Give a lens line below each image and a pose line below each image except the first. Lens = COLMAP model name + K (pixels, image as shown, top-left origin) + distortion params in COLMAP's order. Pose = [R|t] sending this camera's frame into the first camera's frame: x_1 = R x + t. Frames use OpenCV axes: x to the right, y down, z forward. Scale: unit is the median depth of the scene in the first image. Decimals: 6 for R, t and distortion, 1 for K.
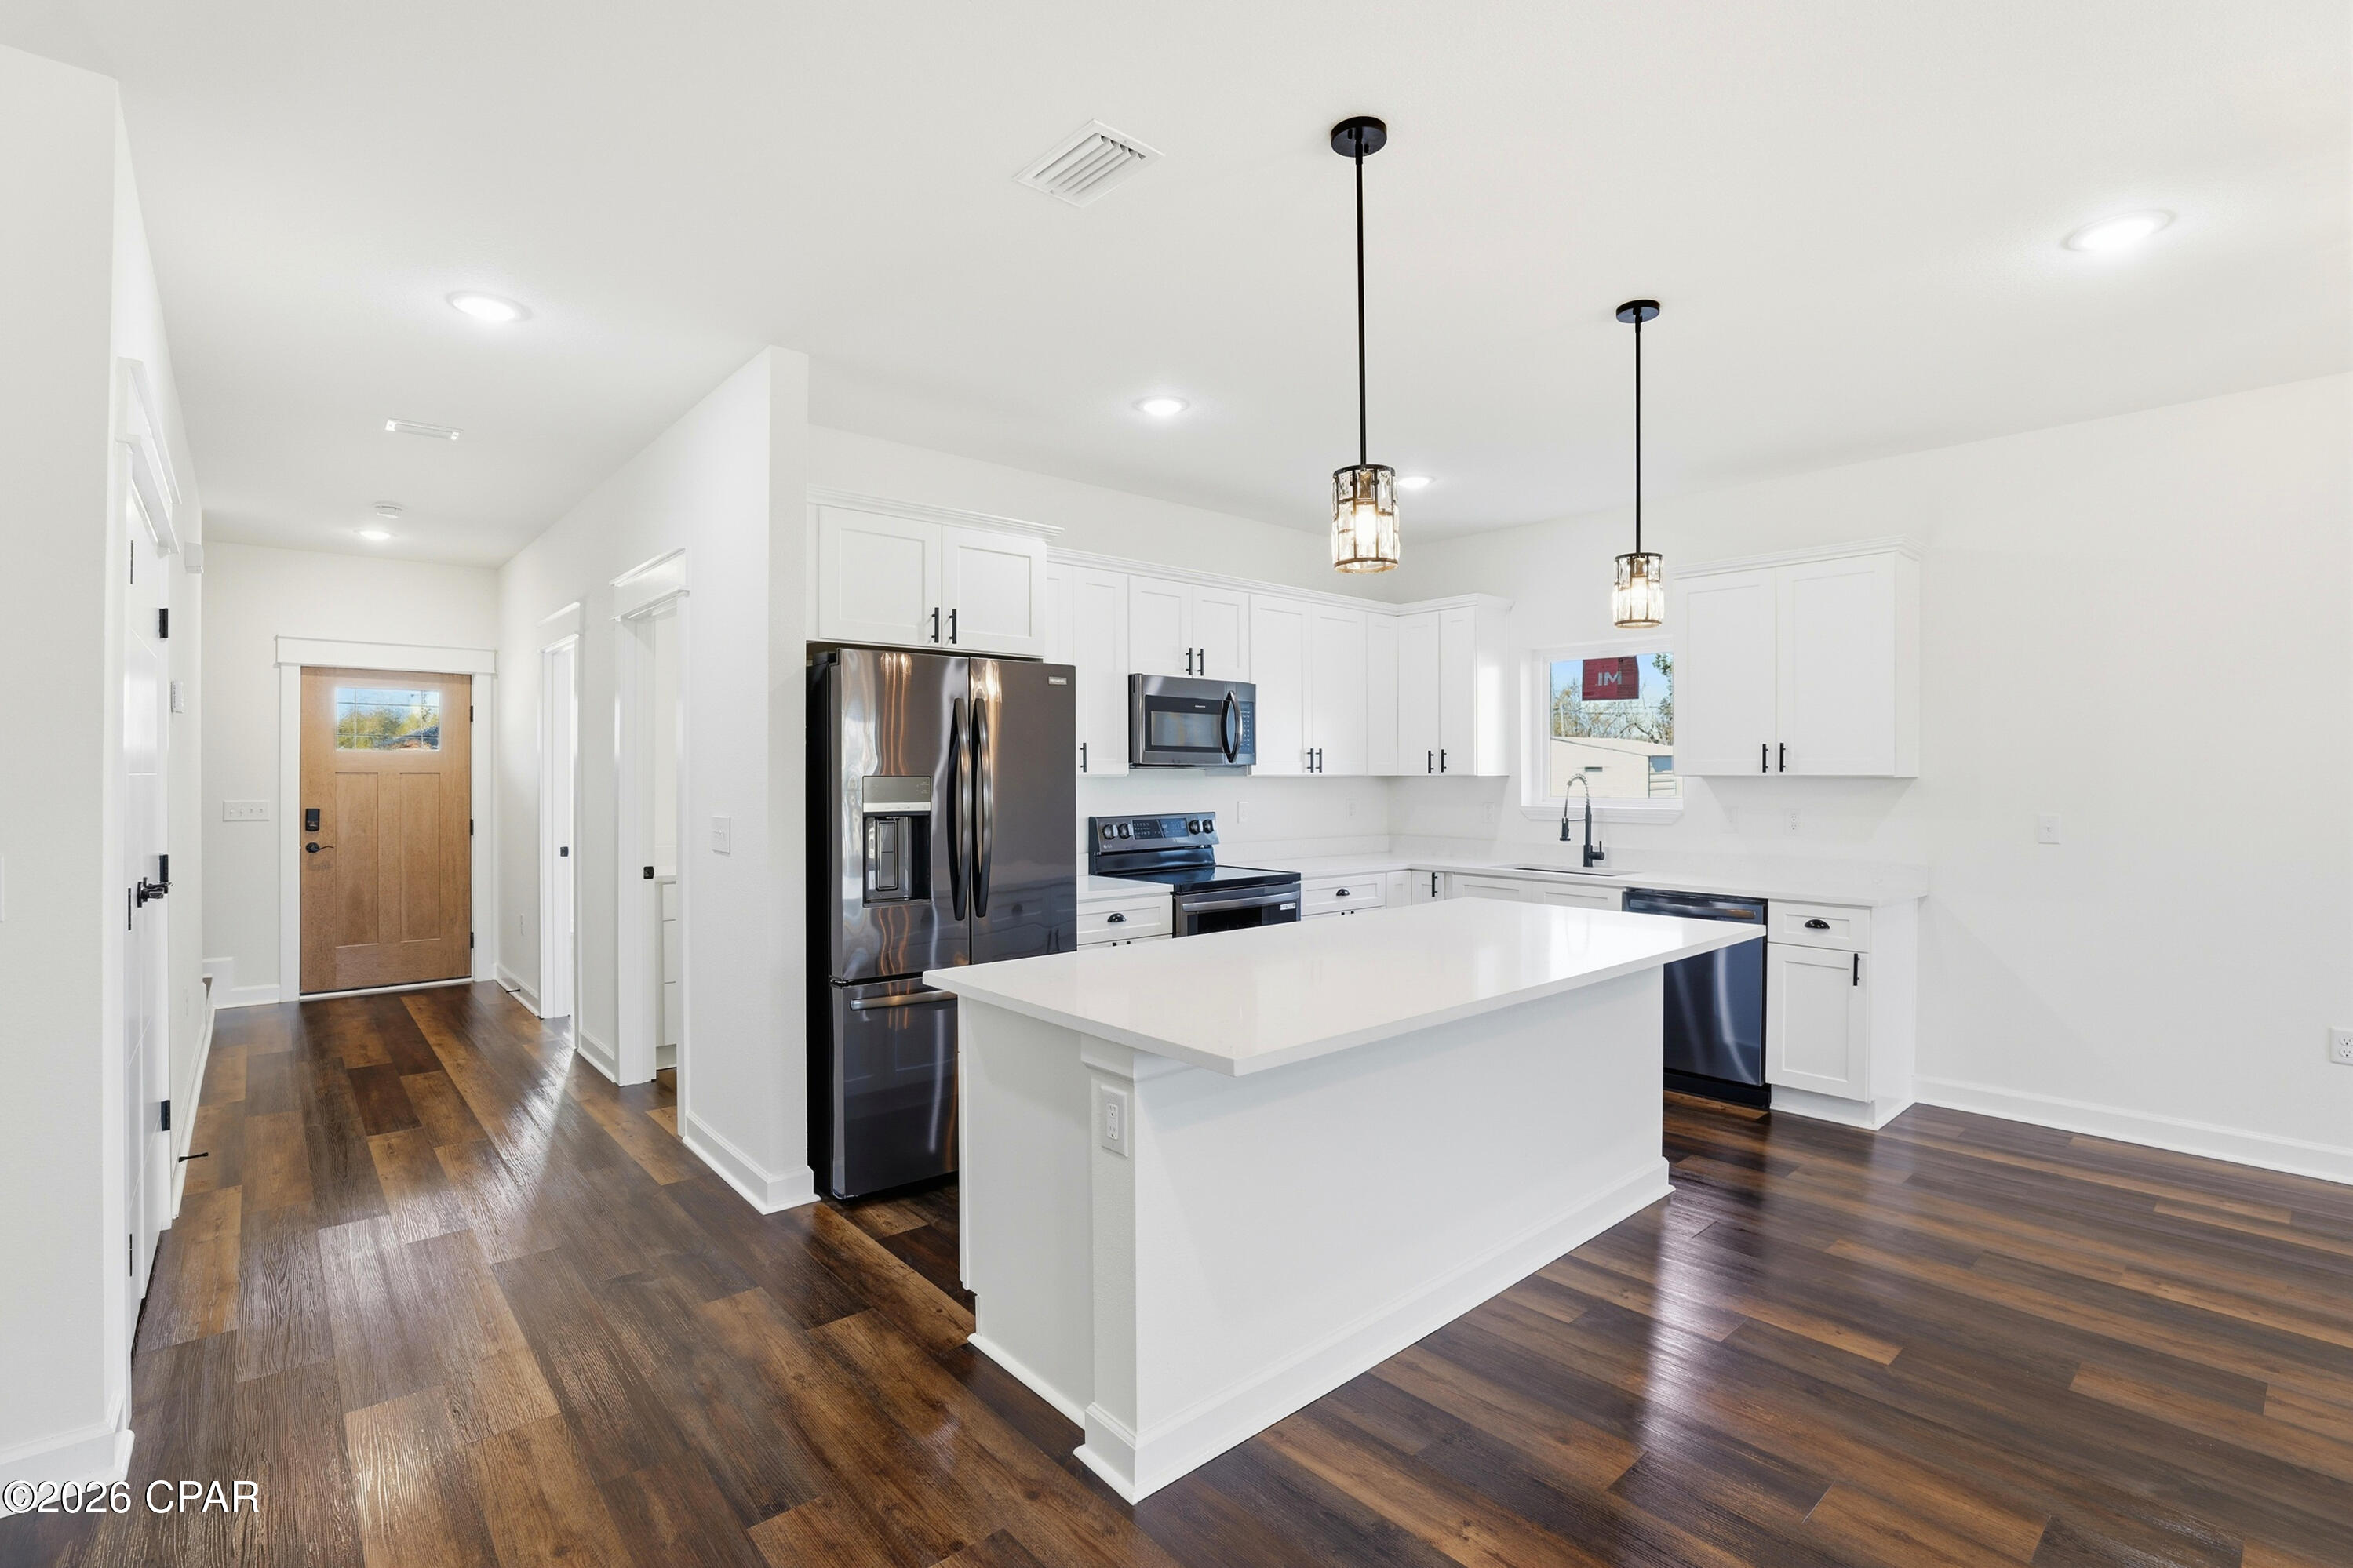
lens RADIAL K [[1093.0, 0, 1175.5], [0, 1093.0, 776.1], [0, 0, 1]] dist [-0.041362, 0.008667]
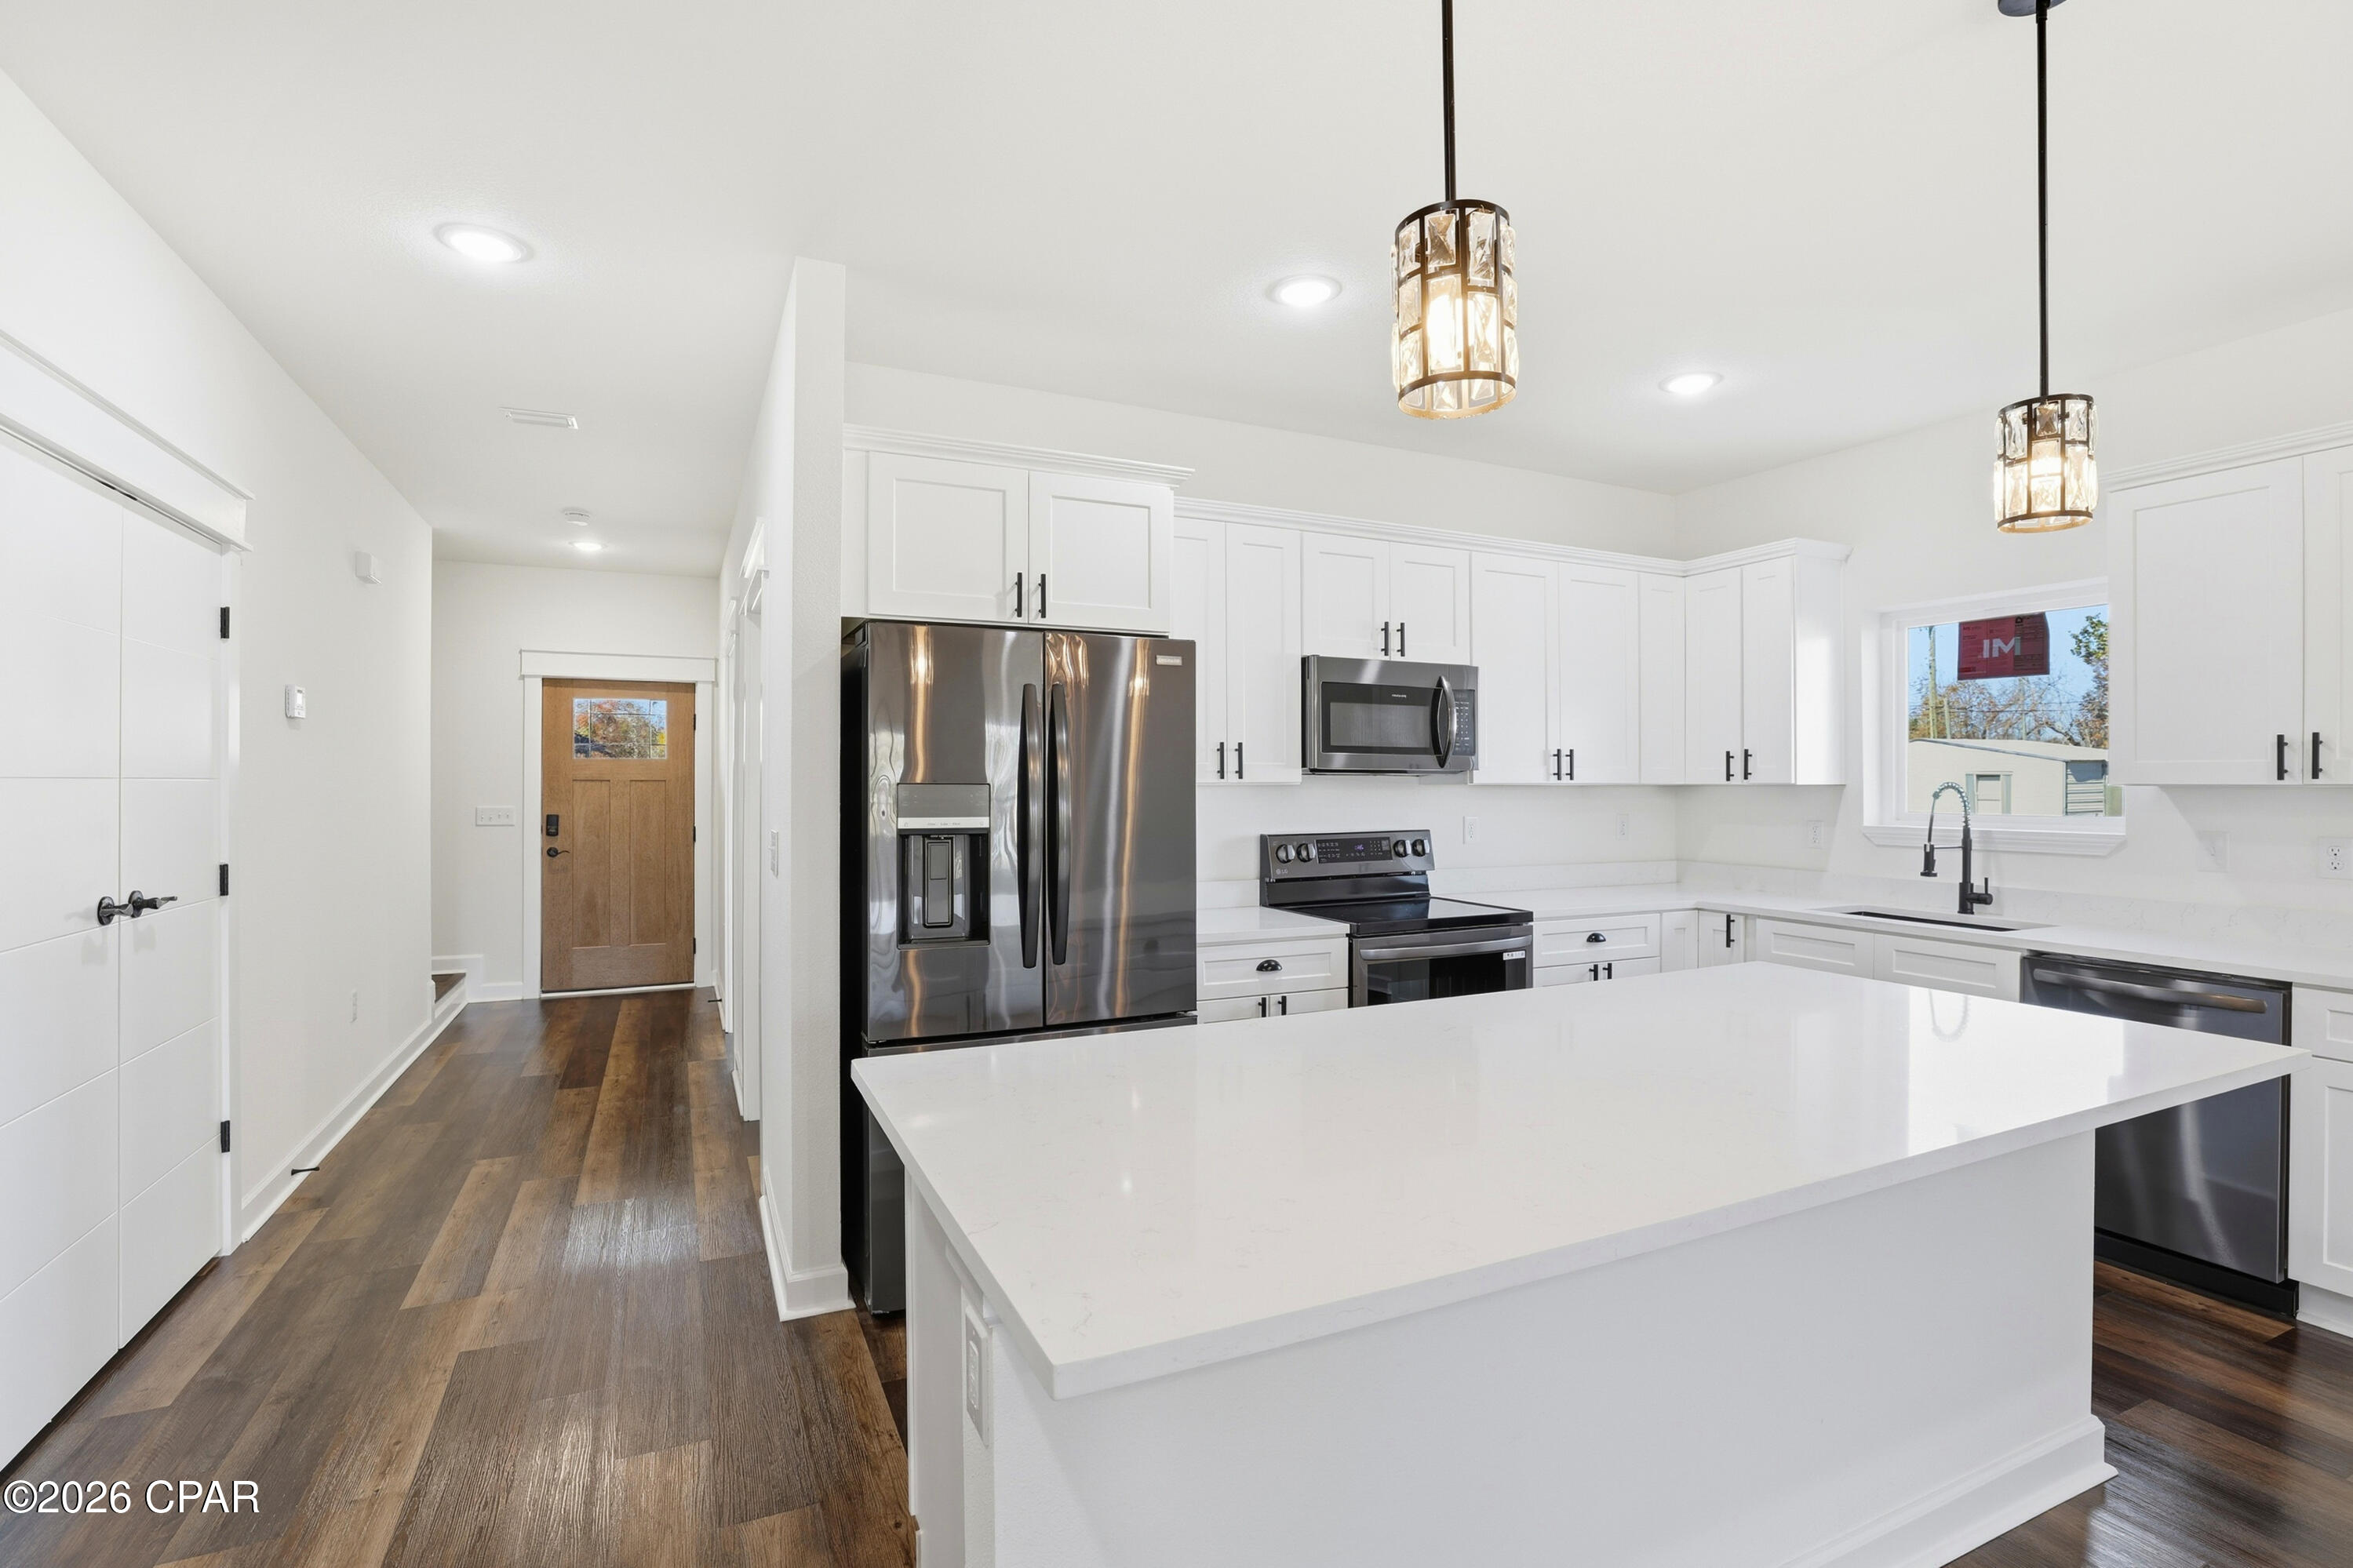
lens RADIAL K [[1093.0, 0, 1167.8], [0, 1093.0, 784.7], [0, 0, 1]] dist [-0.041362, 0.008667]
pose [[0.959168, 0.001512, -0.282831, 0.088721], [-0.001586, 0.999999, -0.000032, 0.000391], [0.282831, 0.000479, 0.959170, 0.210031]]
